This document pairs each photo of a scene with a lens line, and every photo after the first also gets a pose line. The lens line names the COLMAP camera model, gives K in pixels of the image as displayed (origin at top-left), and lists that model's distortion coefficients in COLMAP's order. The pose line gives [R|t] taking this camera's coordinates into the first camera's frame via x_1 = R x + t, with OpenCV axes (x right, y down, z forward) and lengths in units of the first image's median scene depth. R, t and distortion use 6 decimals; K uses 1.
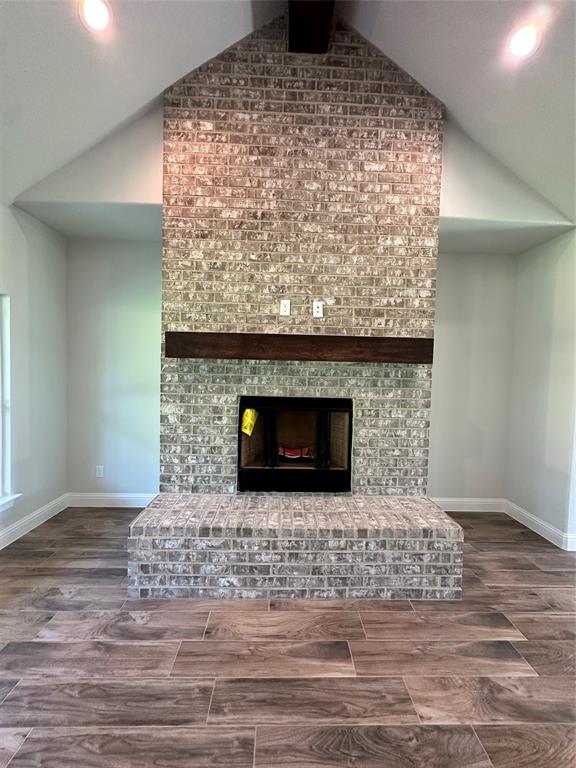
lens RADIAL K [[307.1, 0, 288.2], [0, 307.1, 382.7], [0, 0, 1]] dist [-0.001025, 0.000599]
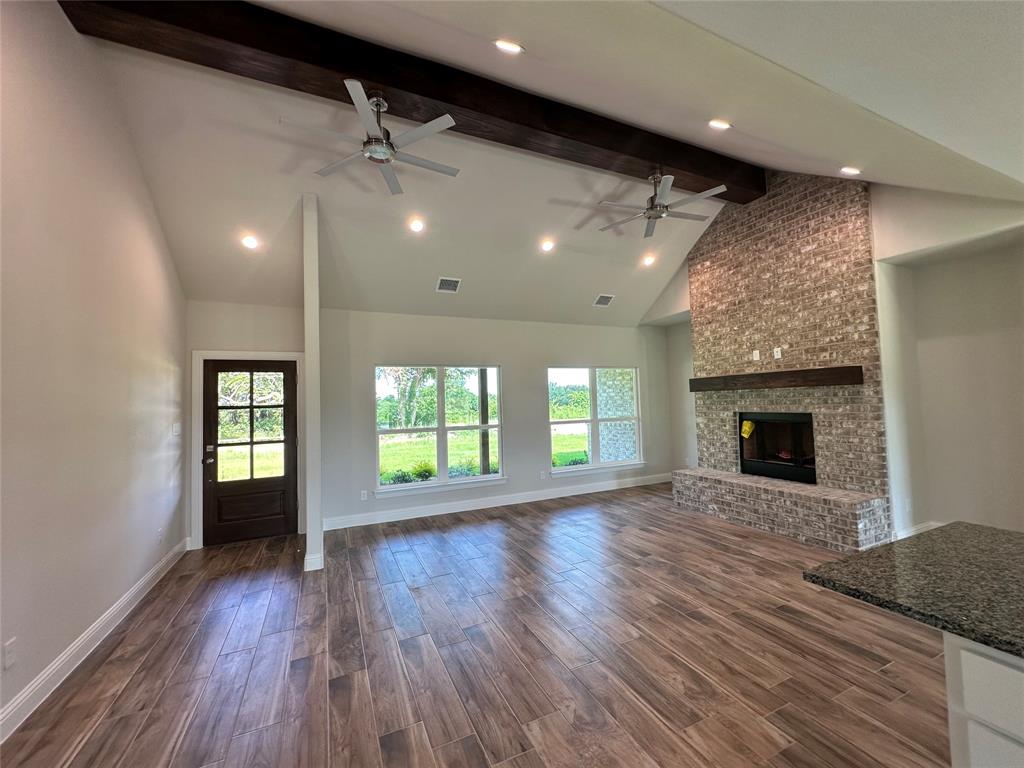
lens RADIAL K [[409.5, 0, 511.4], [0, 409.5, 383.3], [0, 0, 1]] dist [-0.001025, 0.000599]
pose [[0.387844, -0.078720, -0.918357, 1.421655], [0.004244, 0.996488, -0.083625, 0.068580], [0.921715, 0.028536, 0.386816, -0.966203]]
